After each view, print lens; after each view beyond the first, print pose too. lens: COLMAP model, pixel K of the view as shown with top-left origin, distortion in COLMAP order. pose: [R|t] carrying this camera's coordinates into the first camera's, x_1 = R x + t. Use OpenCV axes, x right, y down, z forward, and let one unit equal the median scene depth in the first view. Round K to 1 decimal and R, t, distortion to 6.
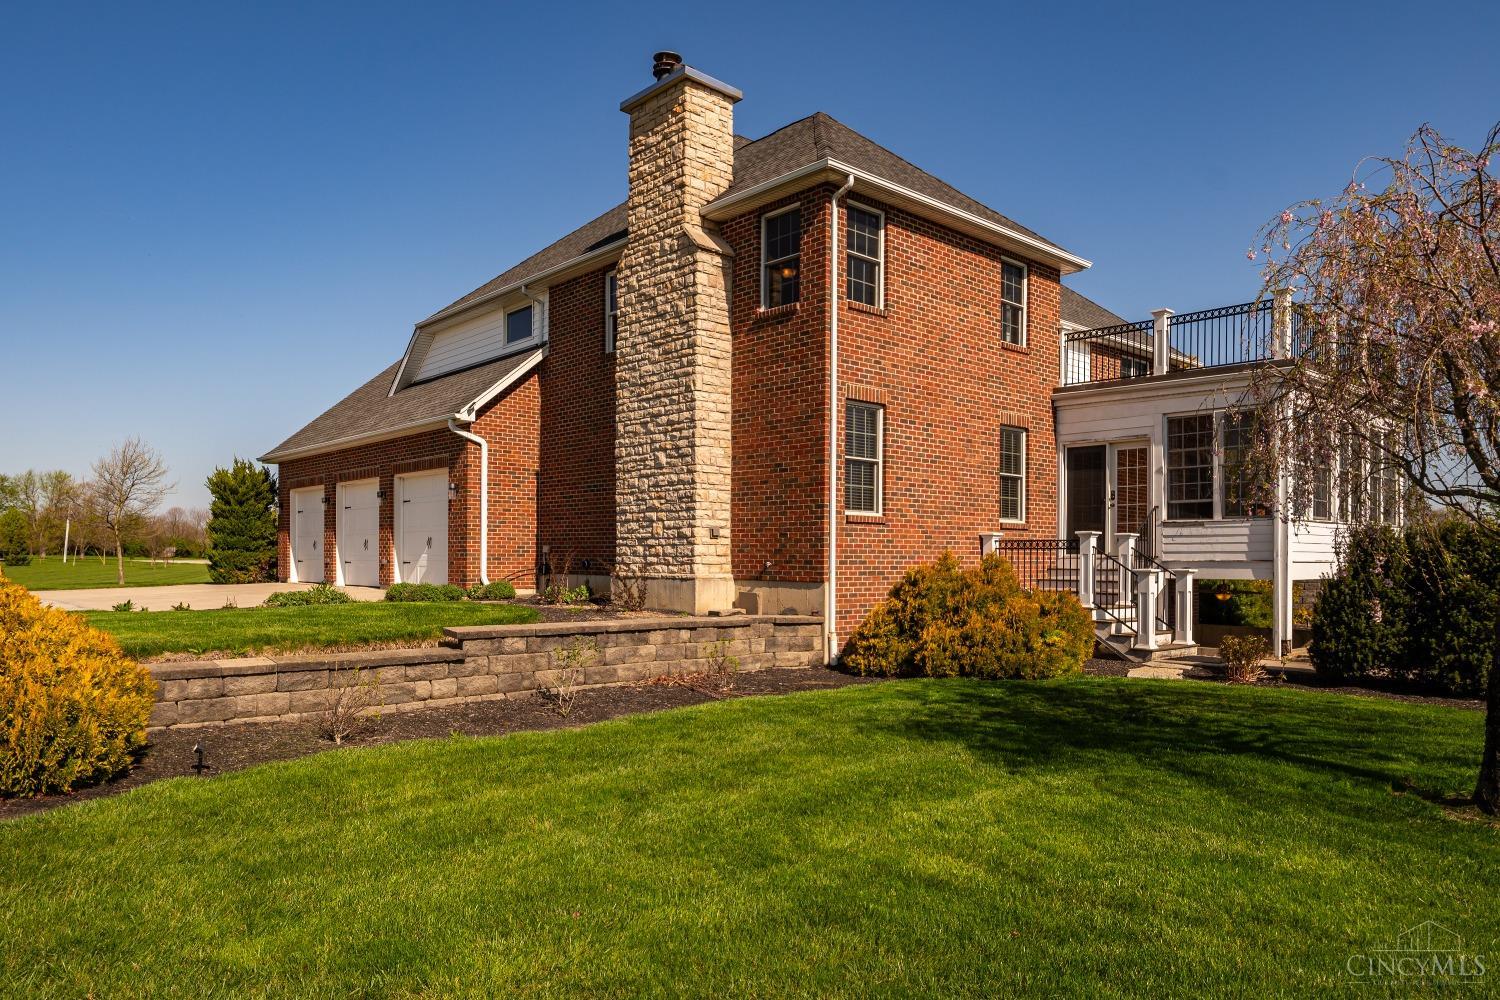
lens RADIAL K [[962.5, 0, 756.7], [0, 962.5, 542.5], [0, 0, 1]] dist [-0.005993, -0.000559]
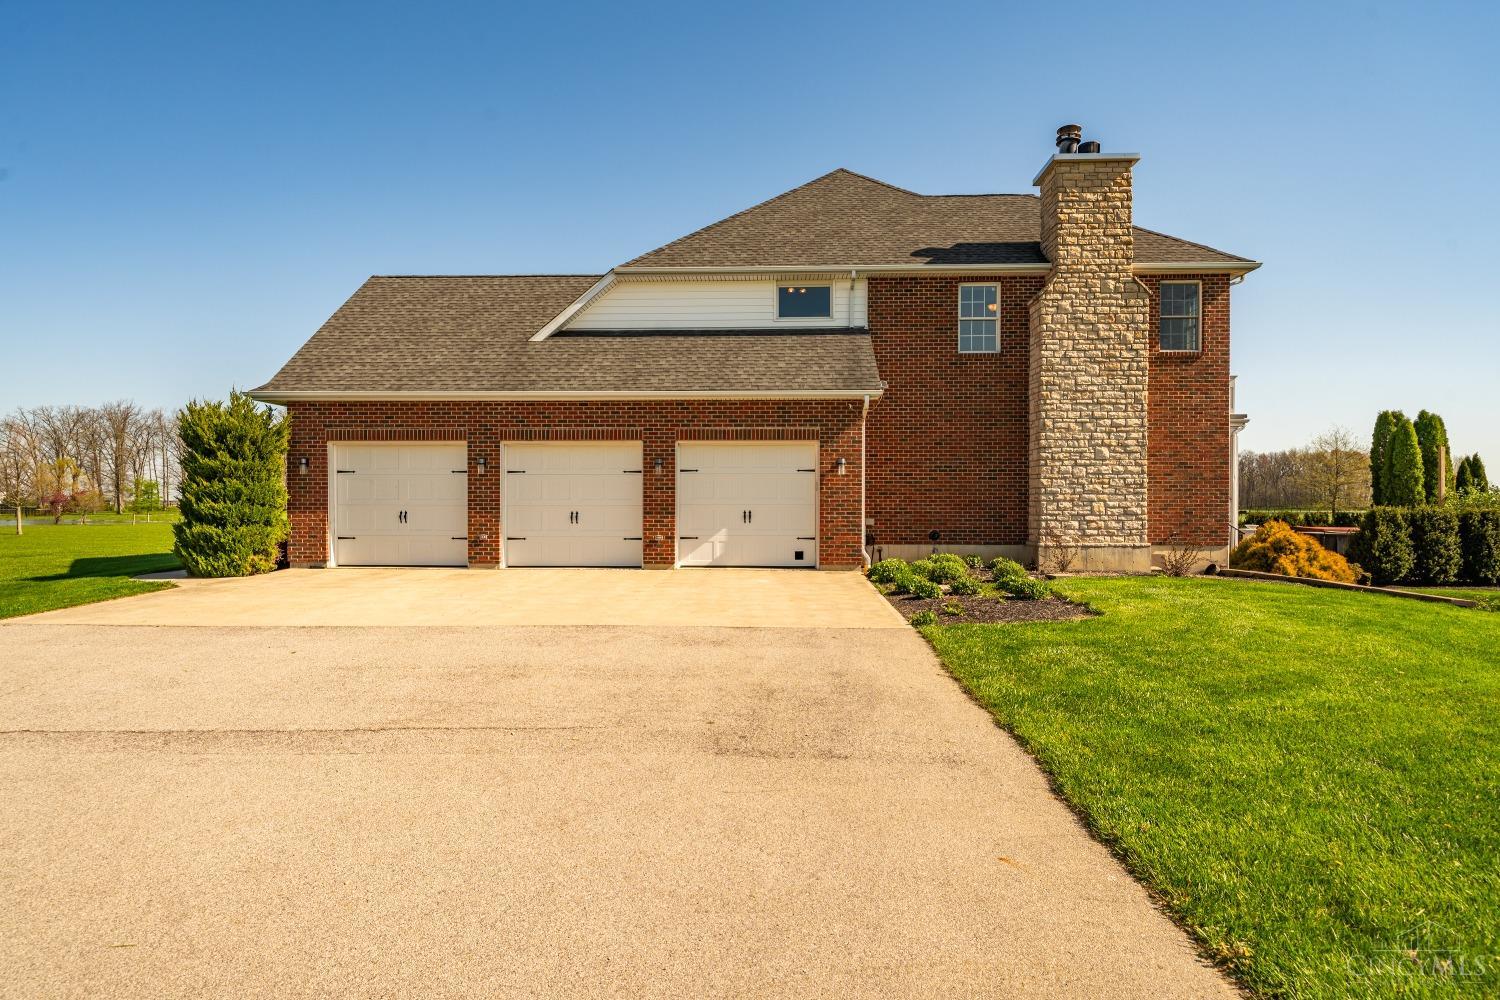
lens RADIAL K [[741.7, 0, 749.9], [0, 741.7, 504.2], [0, 0, 1]] dist [0.004592, 0.000398]
pose [[0.699972, -0.002800, 0.714165, -1.120656], [-0.004106, 0.999960, 0.007945, -0.024486], [-0.714159, -0.008493, 0.699932, 0.643124]]
